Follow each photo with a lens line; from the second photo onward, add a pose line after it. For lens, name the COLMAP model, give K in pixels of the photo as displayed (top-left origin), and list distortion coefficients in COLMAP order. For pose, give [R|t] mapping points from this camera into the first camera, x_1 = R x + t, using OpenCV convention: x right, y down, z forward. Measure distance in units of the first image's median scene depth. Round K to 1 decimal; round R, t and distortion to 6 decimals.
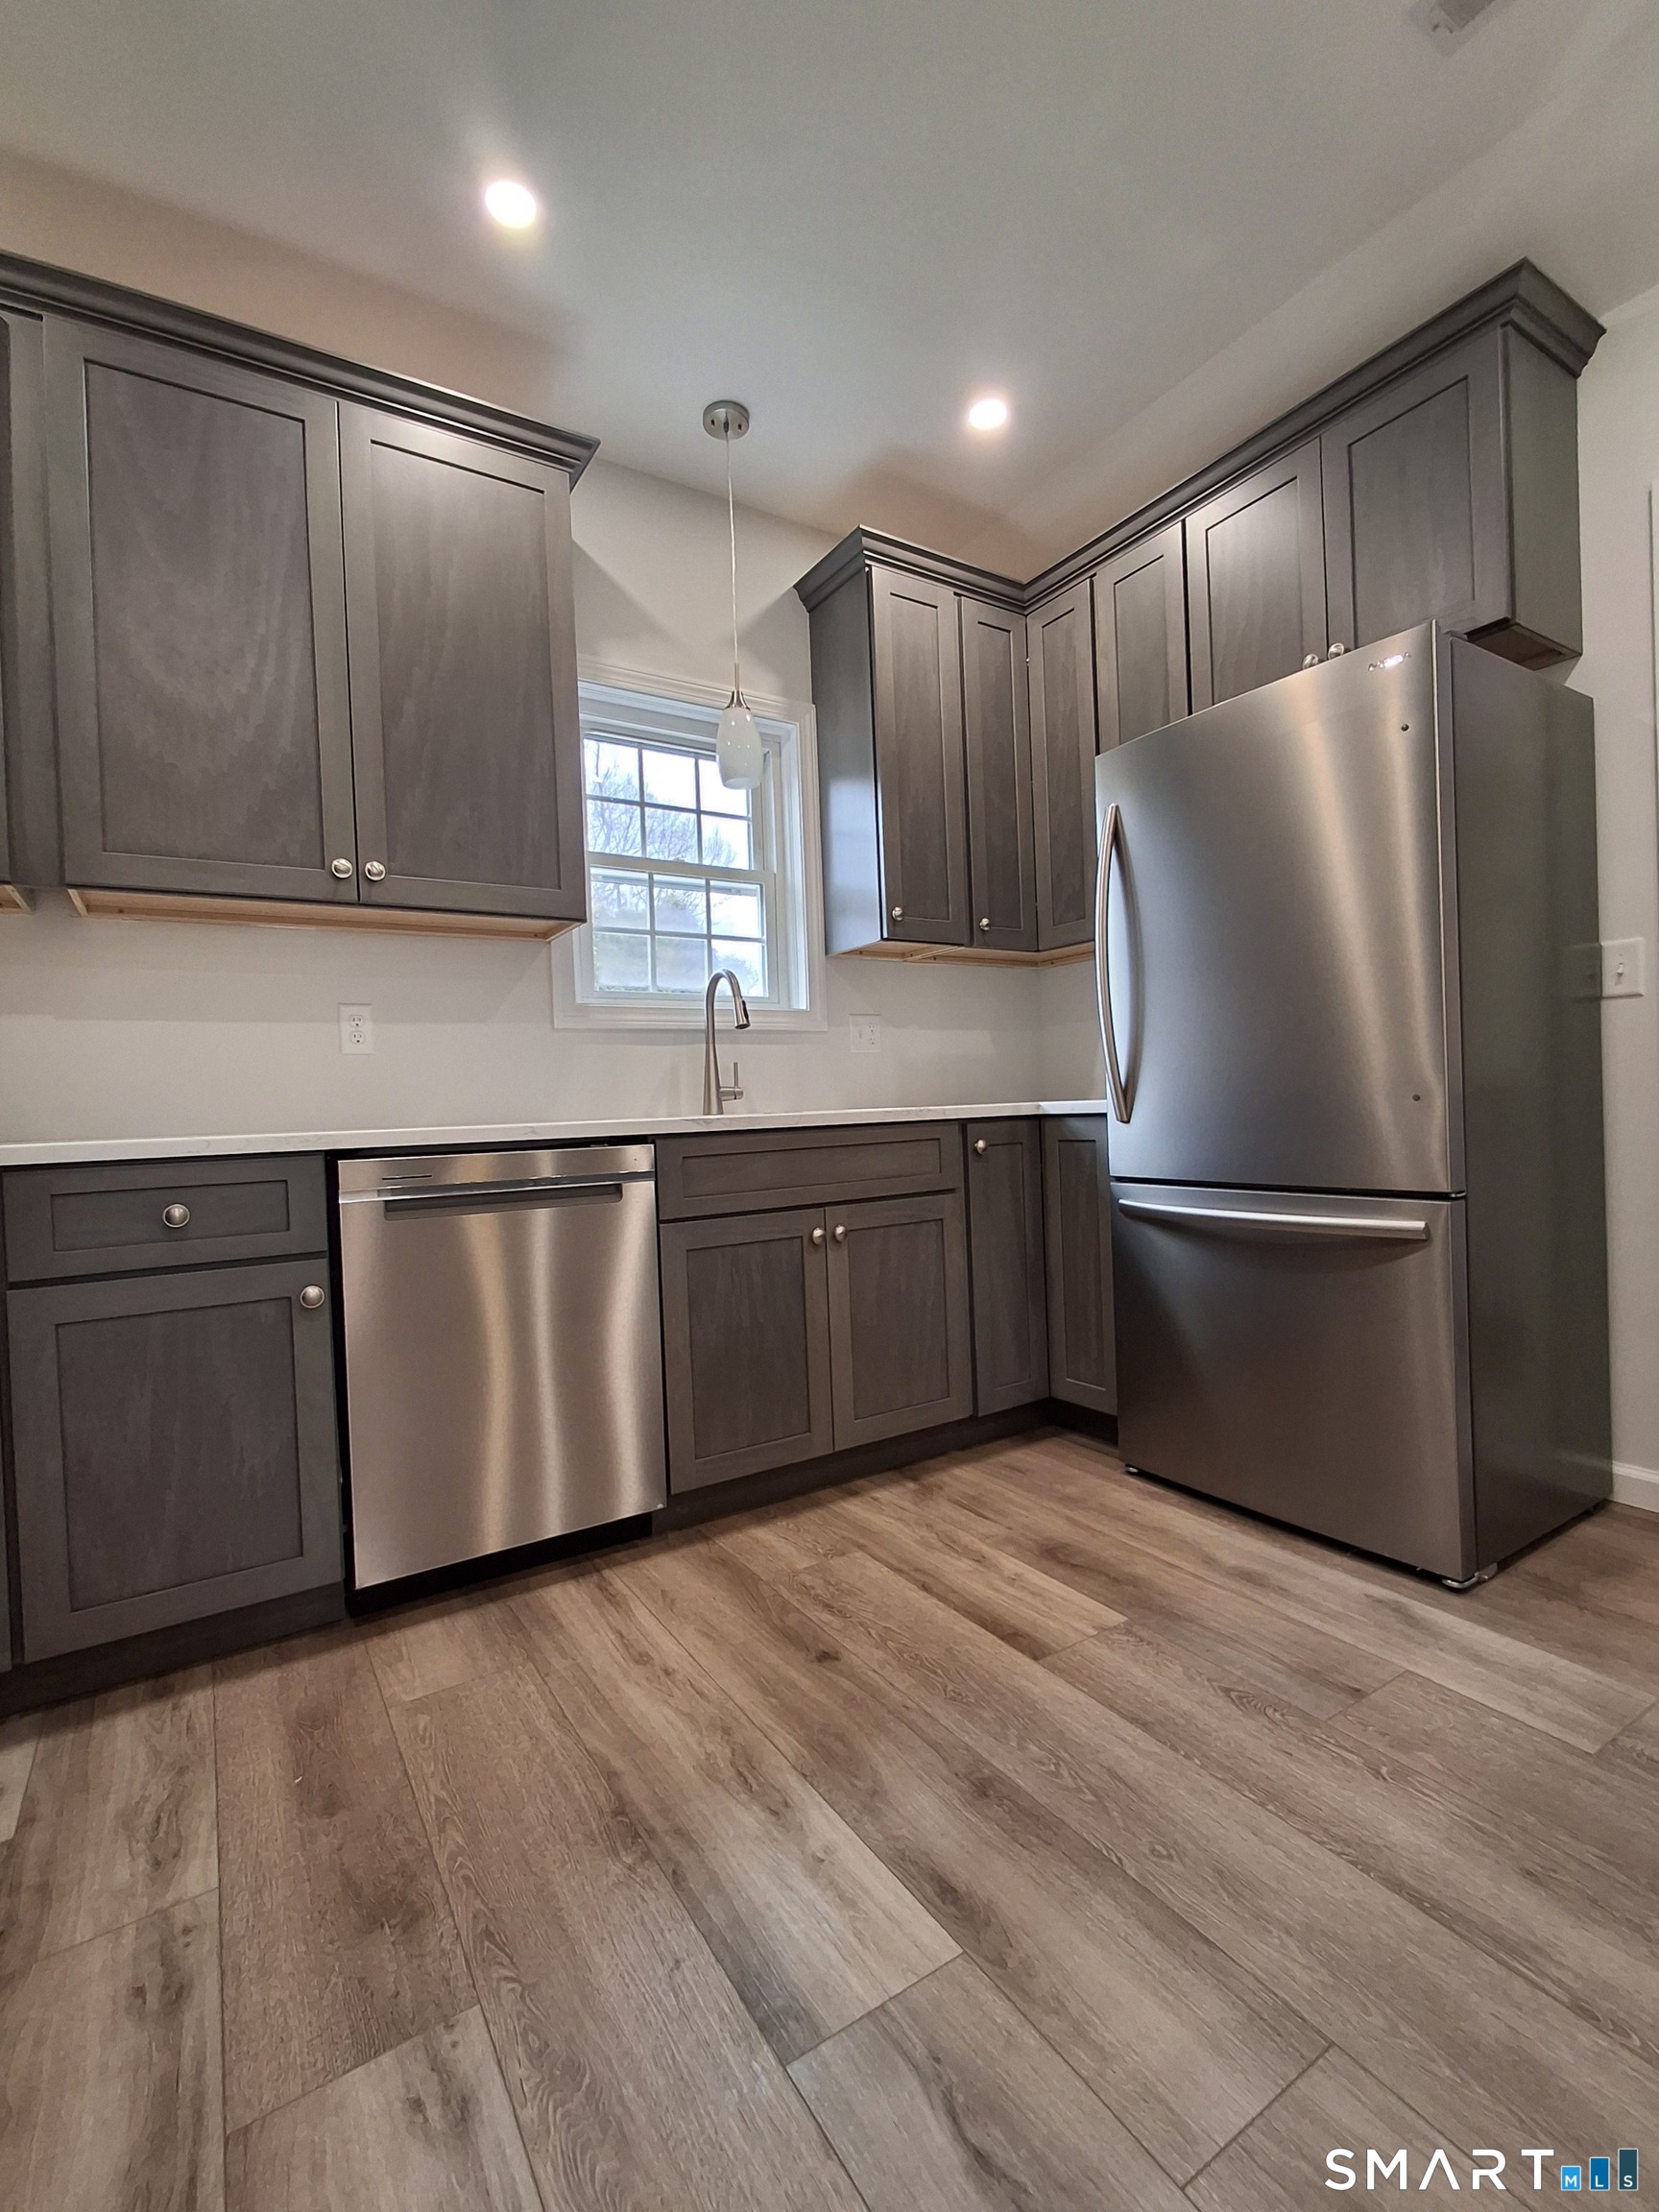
lens RADIAL K [[1006.5, 0, 847.3], [0, 1006.5, 1121.2], [0, 0, 1]] dist [-0.001381, 0.009126]
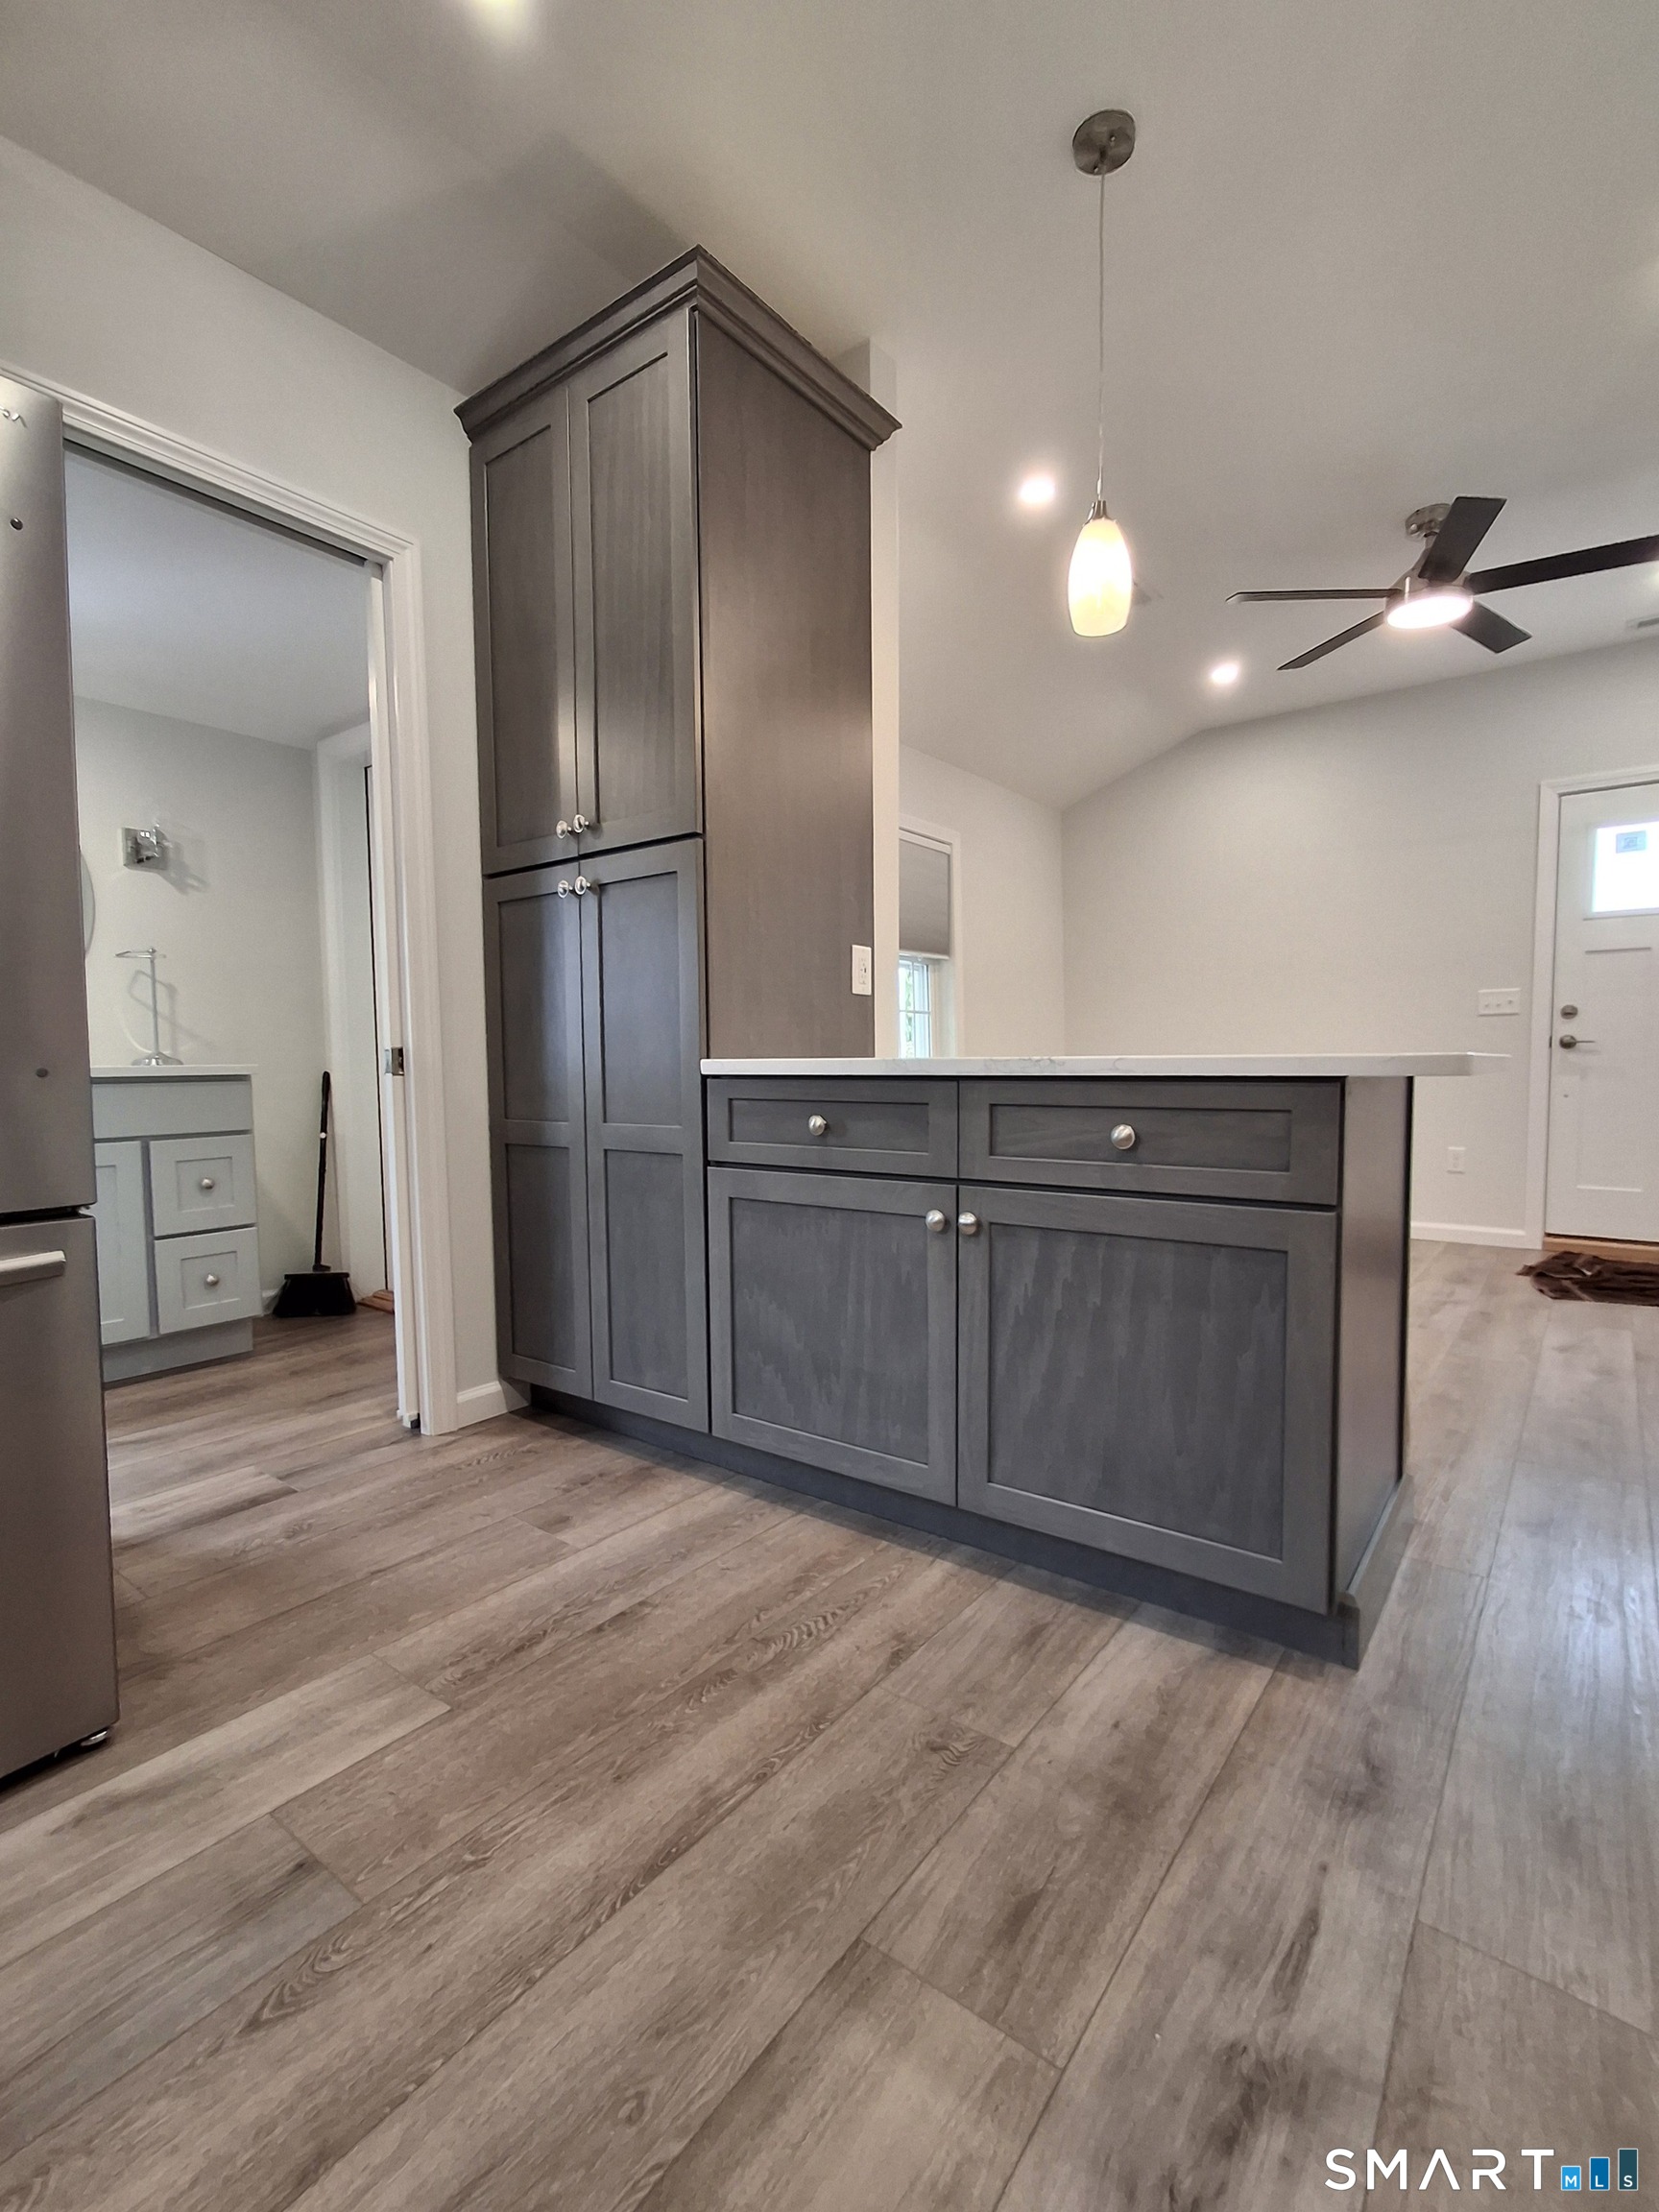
lens RADIAL K [[1006.5, 0, 821.1], [0, 1006.5, 1089.1], [0, 0, 1]] dist [-0.001381, 0.009126]
pose [[-0.331317, 0.017158, 0.943363, -0.379168], [0.038432, 0.999250, -0.004677, 0.009854], [-0.942736, 0.034706, -0.331728, 0.971403]]
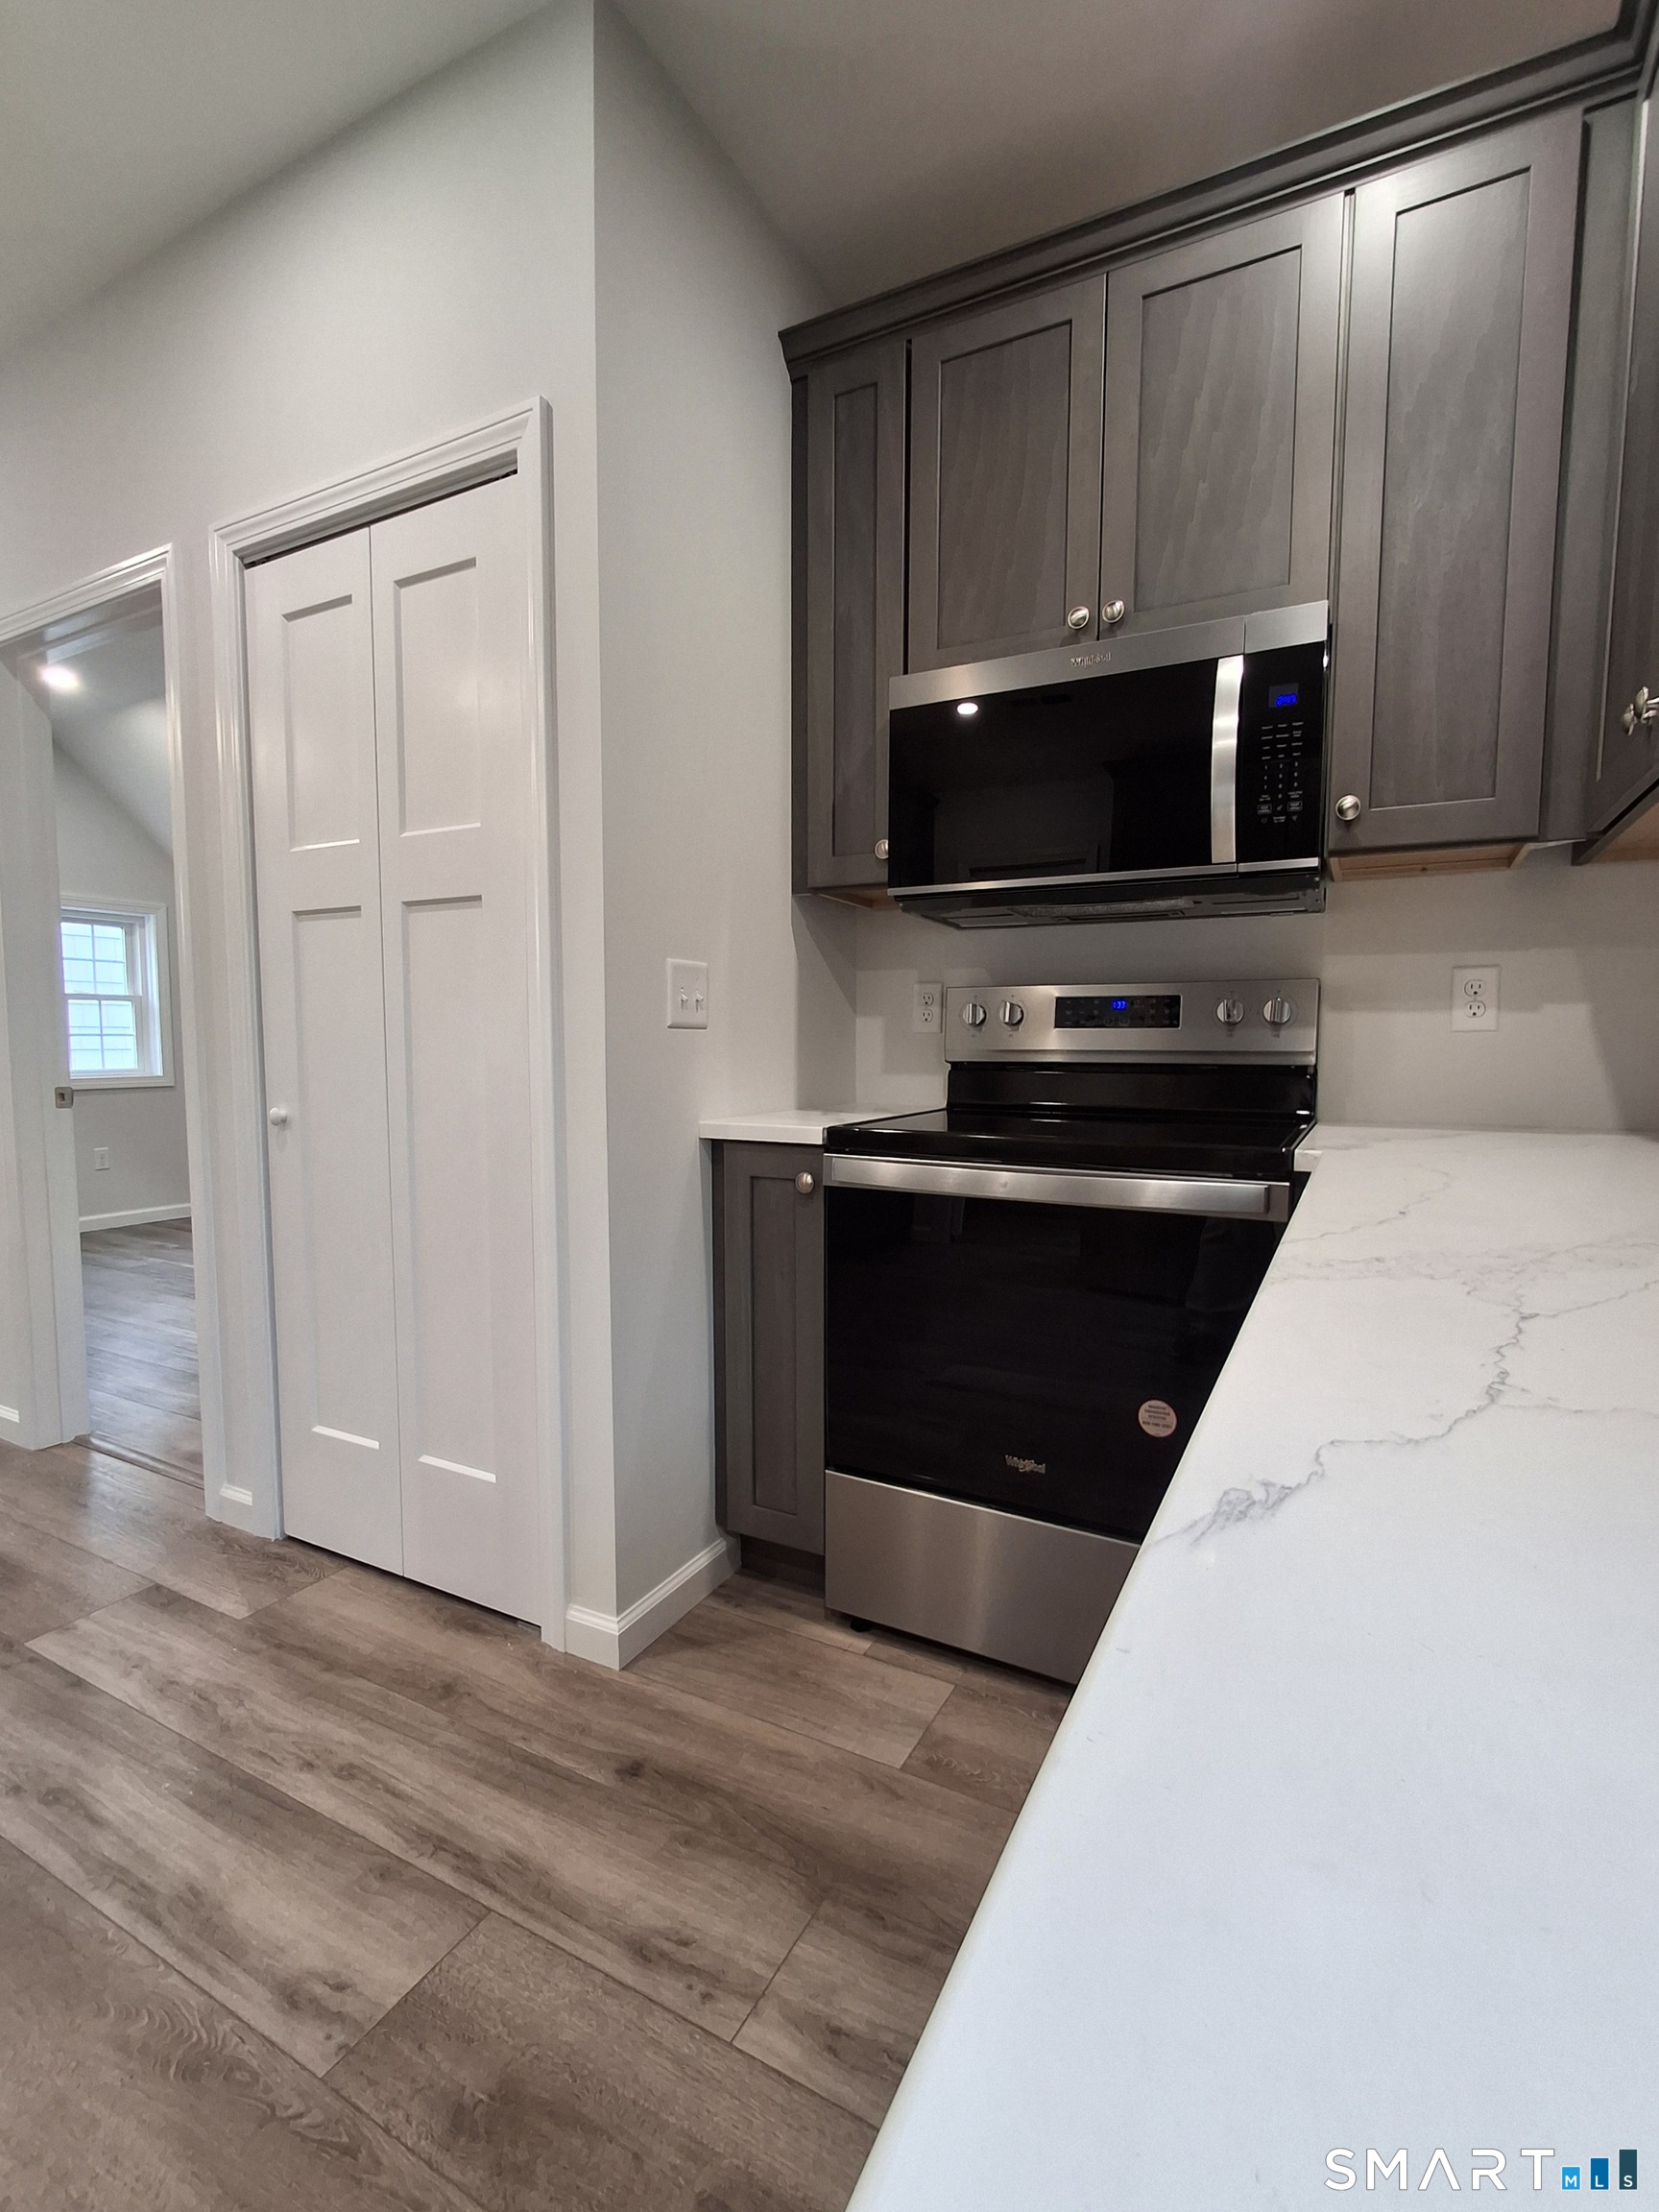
lens RADIAL K [[1006.5, 0, 849.3], [0, 1006.5, 1113.9], [0, 0, 1]] dist [-0.001381, 0.009126]
pose [[-0.875070, 0.072552, -0.478528, -0.312637], [0.025977, 0.994316, 0.103251, -0.117655], [0.483299, 0.077921, -0.871981, 1.563822]]
